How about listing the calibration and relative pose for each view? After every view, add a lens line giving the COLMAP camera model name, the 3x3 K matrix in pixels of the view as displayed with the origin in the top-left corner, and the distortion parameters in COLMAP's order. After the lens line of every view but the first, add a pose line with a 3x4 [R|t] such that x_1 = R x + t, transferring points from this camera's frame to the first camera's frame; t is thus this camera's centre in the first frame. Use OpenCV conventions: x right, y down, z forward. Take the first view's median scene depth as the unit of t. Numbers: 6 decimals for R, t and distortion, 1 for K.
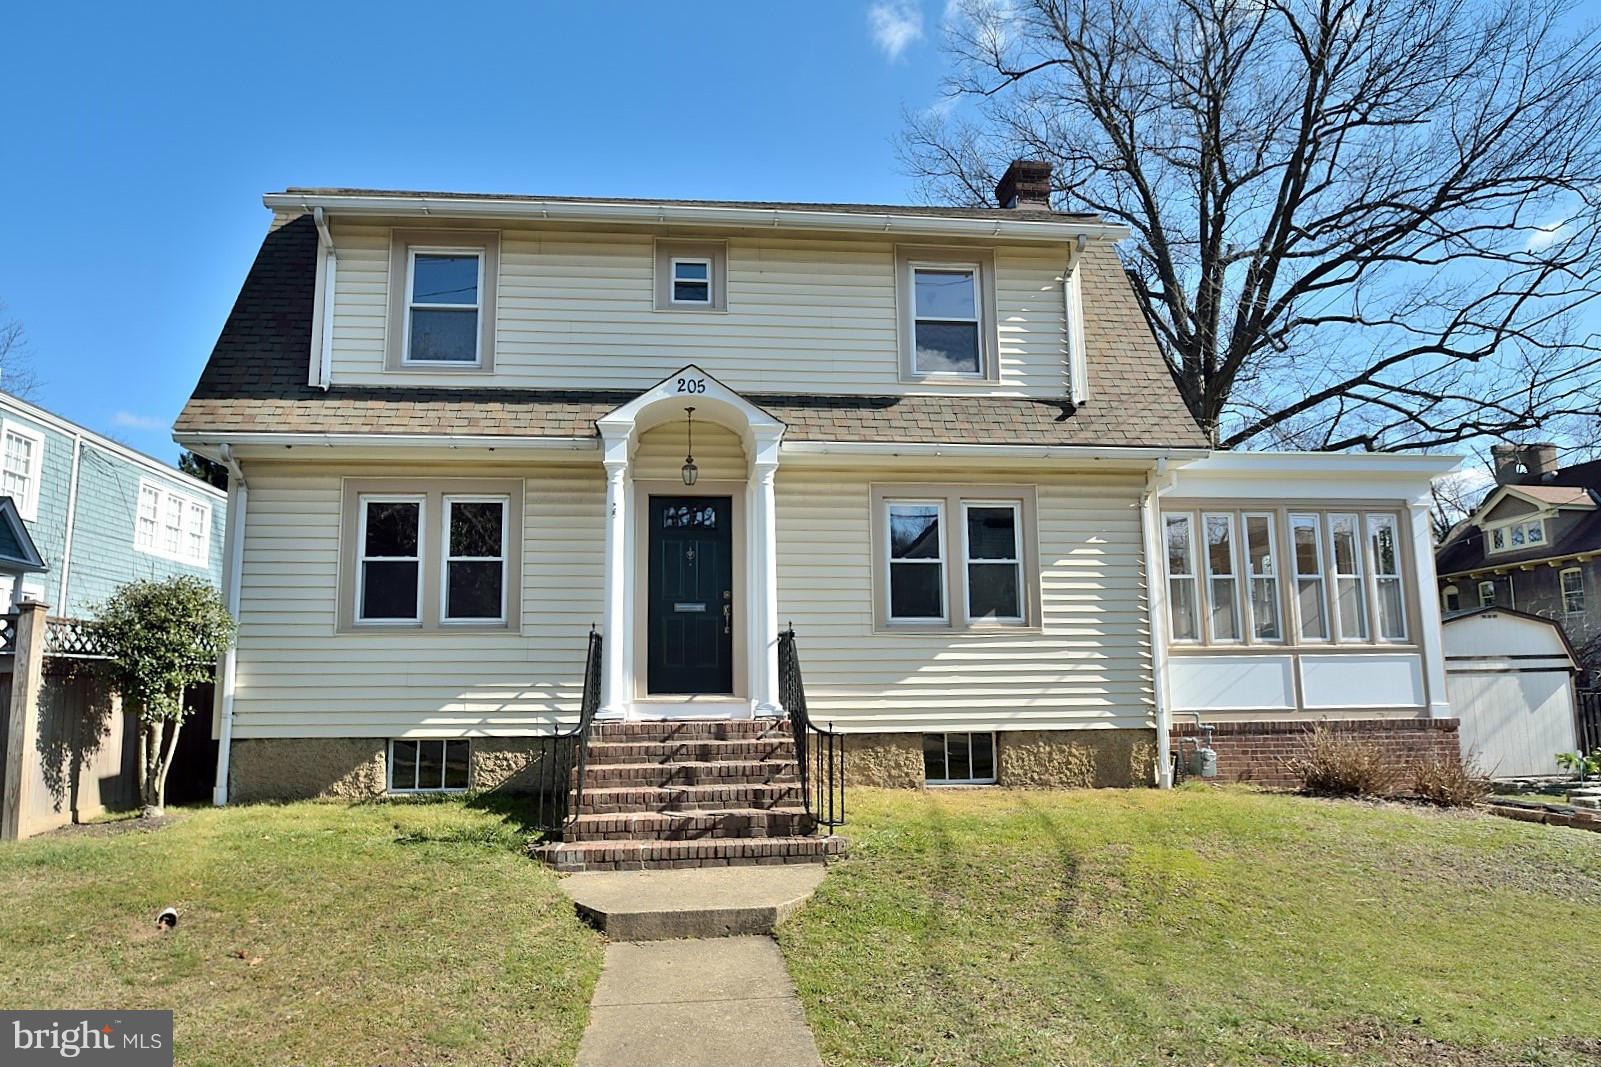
lens RADIAL K [[1006.6, 0, 805.0], [0, 1006.6, 582.4], [0, 0, 1]] dist [-0.027742, -0.004594]
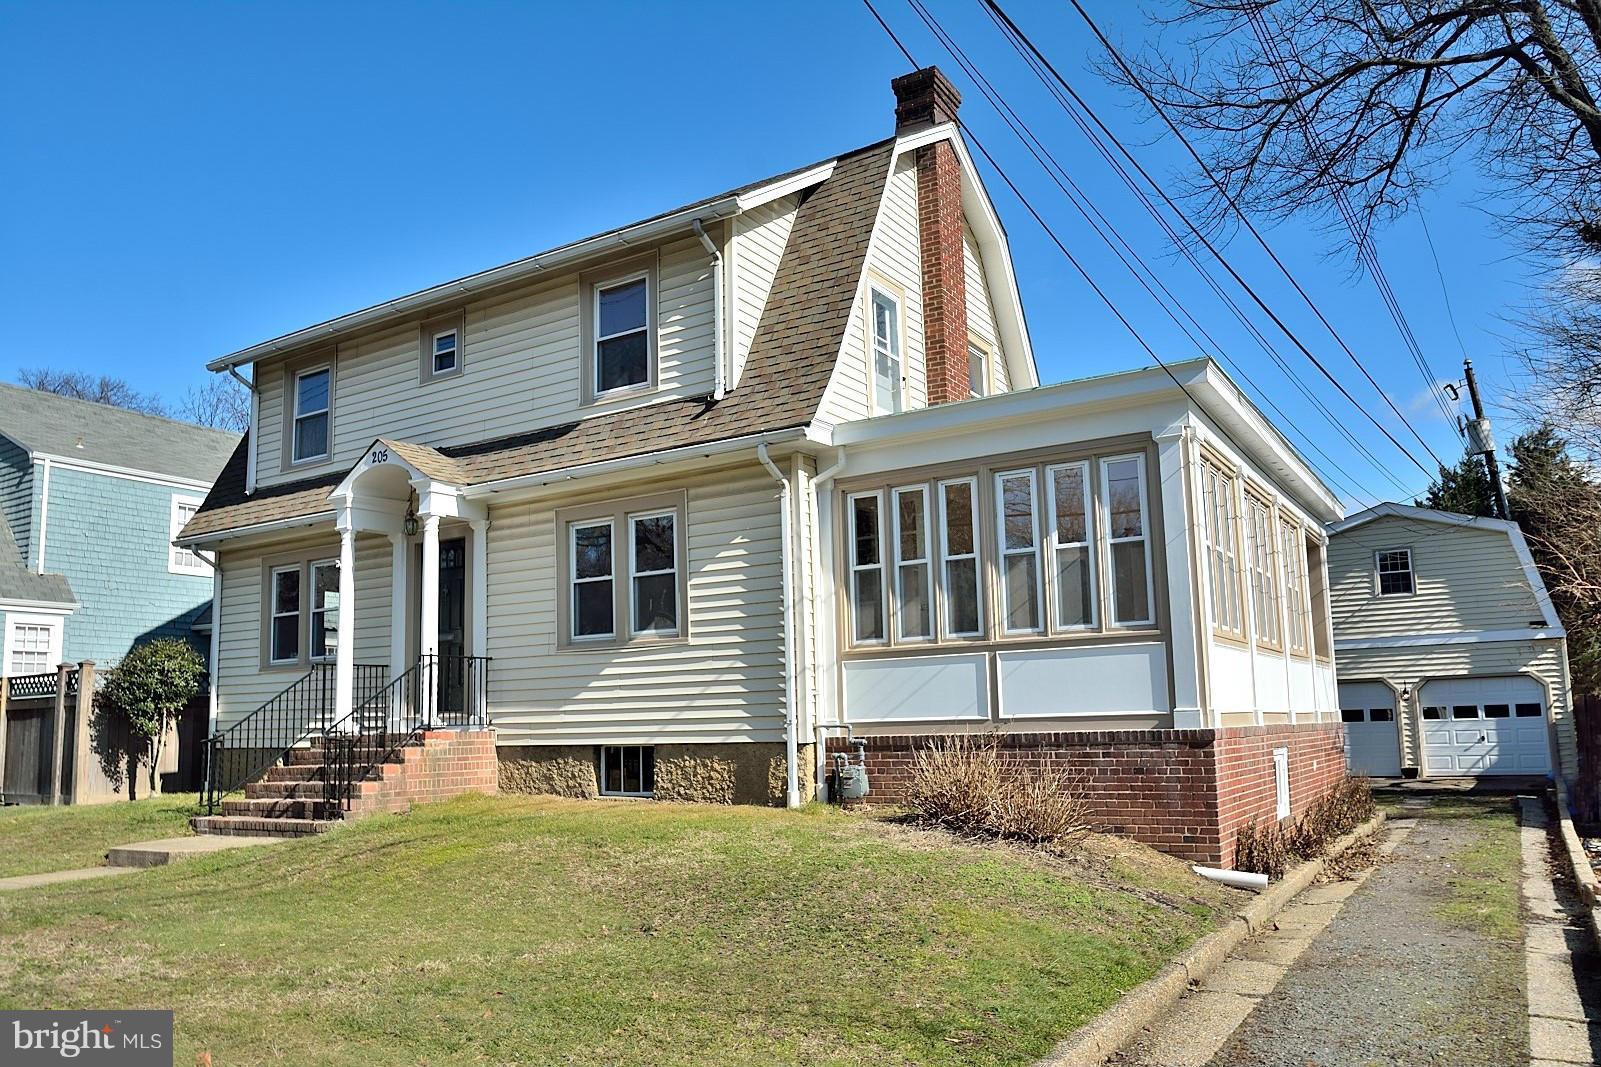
lens RADIAL K [[1249.3, 0, 715.1], [0, 1249.3, 565.2], [0, 0, 1]] dist [-0.051900, 0.004201]
pose [[0.755296, -0.088234, -0.649417, 1.032656], [0.098946, 0.994890, -0.020094, 0.002152], [0.647871, -0.049081, 0.760167, 0.105439]]
